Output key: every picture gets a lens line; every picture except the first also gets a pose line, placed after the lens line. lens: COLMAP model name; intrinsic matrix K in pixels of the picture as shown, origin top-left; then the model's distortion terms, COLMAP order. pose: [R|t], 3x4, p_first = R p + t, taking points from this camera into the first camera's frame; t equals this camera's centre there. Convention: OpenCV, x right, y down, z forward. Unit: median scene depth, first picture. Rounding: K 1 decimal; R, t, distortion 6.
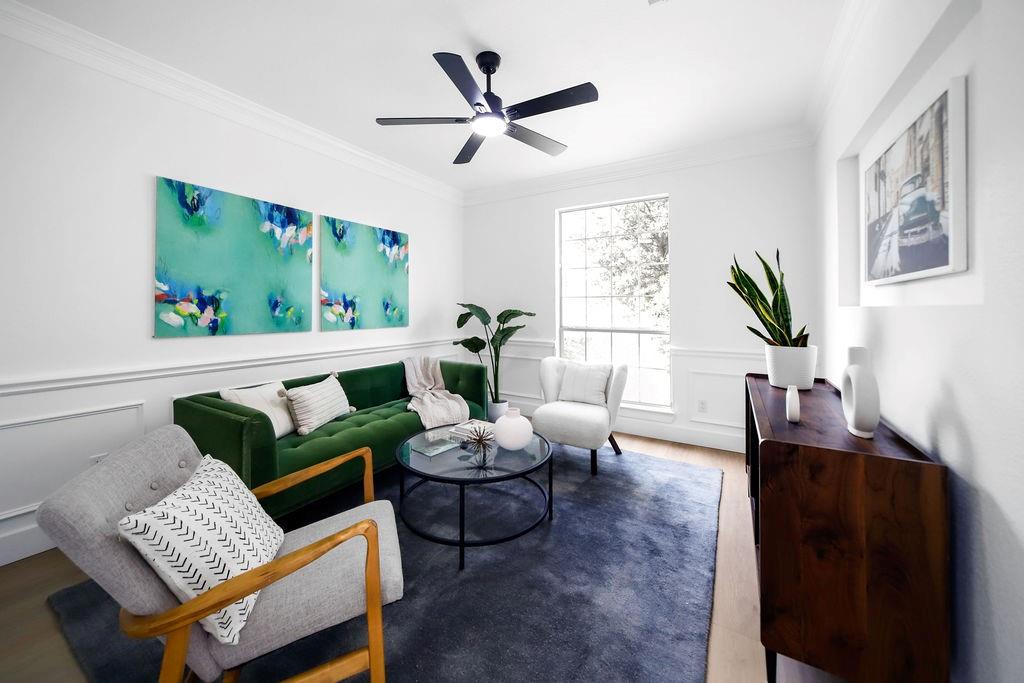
lens RADIAL K [[372.6, 0, 510.1], [0, 372.6, 307.7], [0, 0, 1]] dist [0.000928, 0.000131]
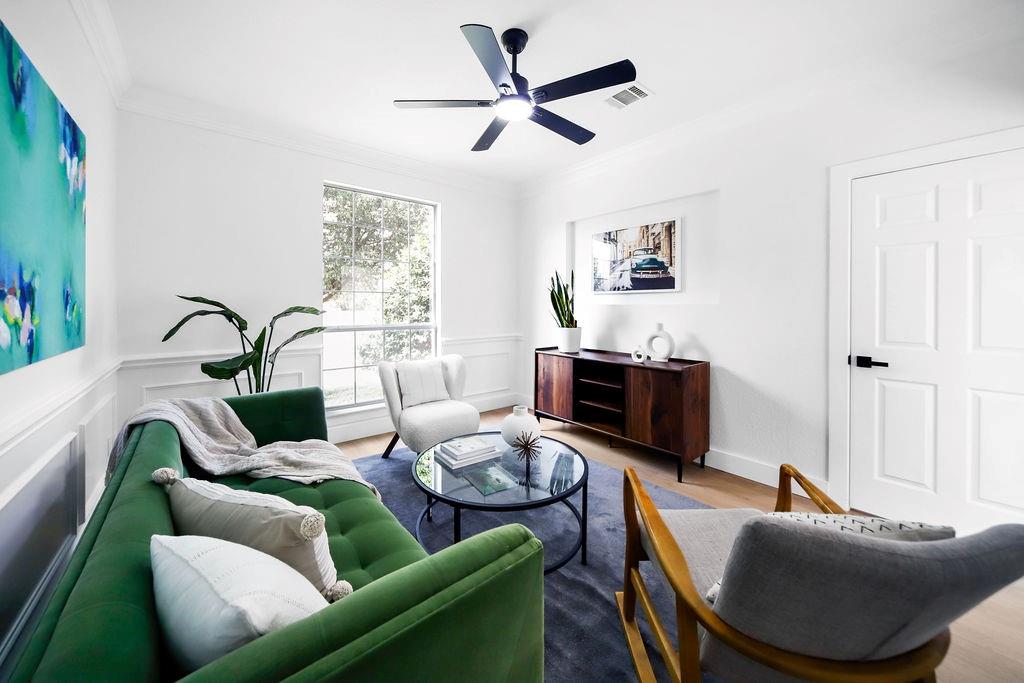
lens RADIAL K [[372.6, 0, 510.1], [0, 372.6, 307.7], [0, 0, 1]] dist [0.000928, 0.000131]
pose [[0.343128, -0.007371, 0.939260, -0.940711], [-0.004072, 0.999948, 0.009334, -0.002391], [-0.939280, -0.007028, 0.343080, 0.689806]]
